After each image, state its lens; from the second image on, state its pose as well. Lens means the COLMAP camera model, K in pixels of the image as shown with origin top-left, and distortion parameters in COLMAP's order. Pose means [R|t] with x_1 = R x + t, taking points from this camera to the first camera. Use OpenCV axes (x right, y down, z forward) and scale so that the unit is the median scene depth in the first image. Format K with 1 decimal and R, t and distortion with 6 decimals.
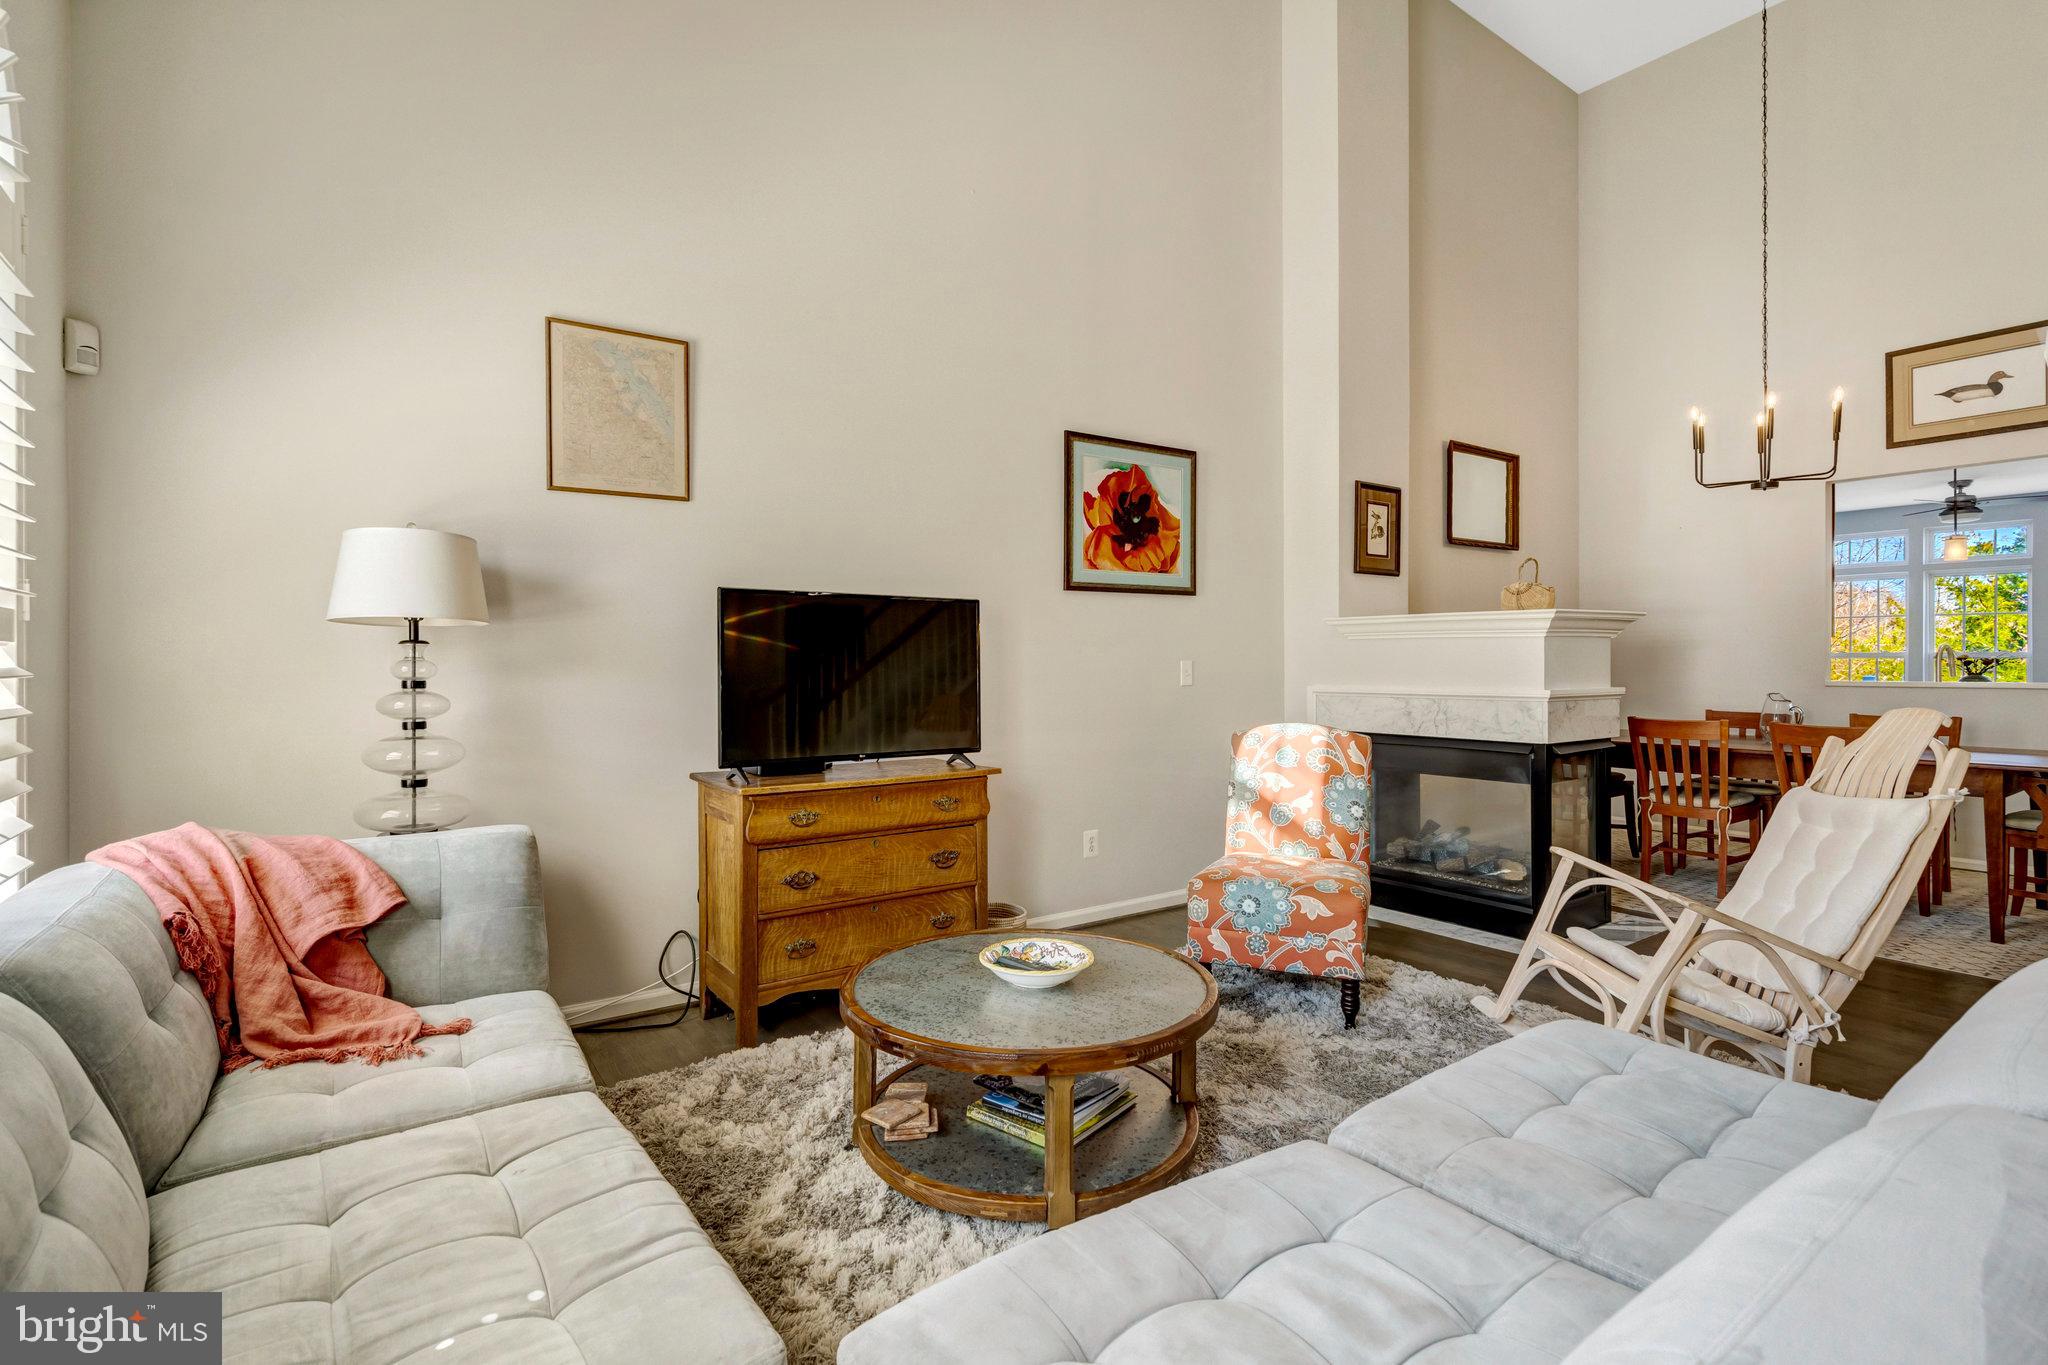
lens RADIAL K [[941.2, 0, 1024.0], [0, 941.2, 682.5], [0, 0, 1]] dist [-0.039512, 0.011876]
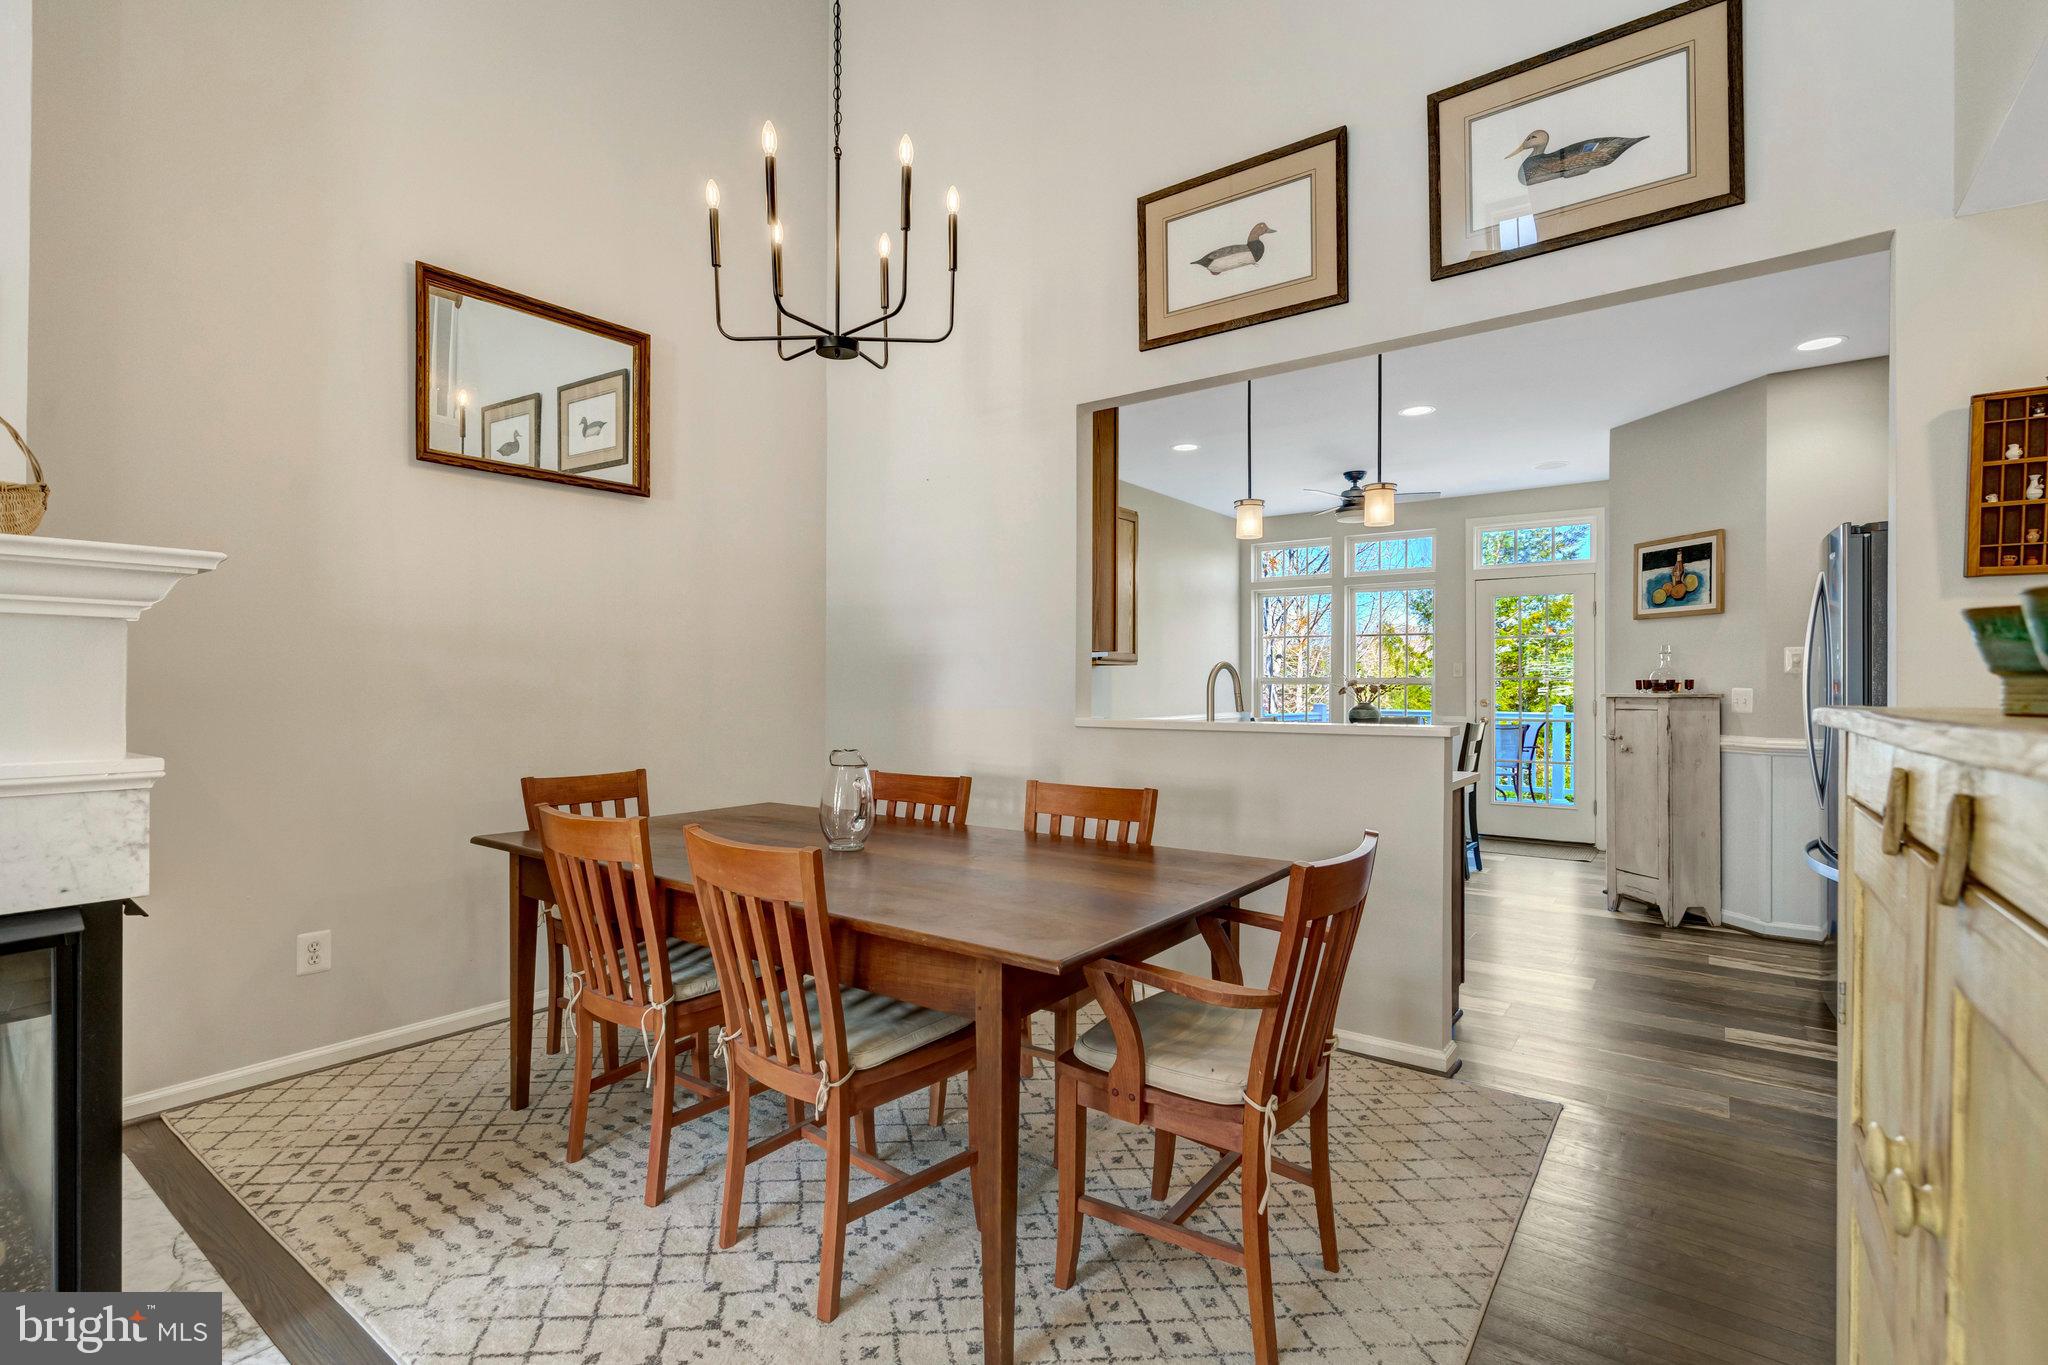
lens RADIAL K [[941.2, 0, 1024.0], [0, 941.2, 682.5], [0, 0, 1]] dist [-0.039512, 0.011876]
pose [[0.943836, 0.008805, 0.330298, 0.661387], [-0.002684, 0.999816, -0.018984, -0.016350], [-0.330405, 0.017031, 0.943686, 0.429582]]
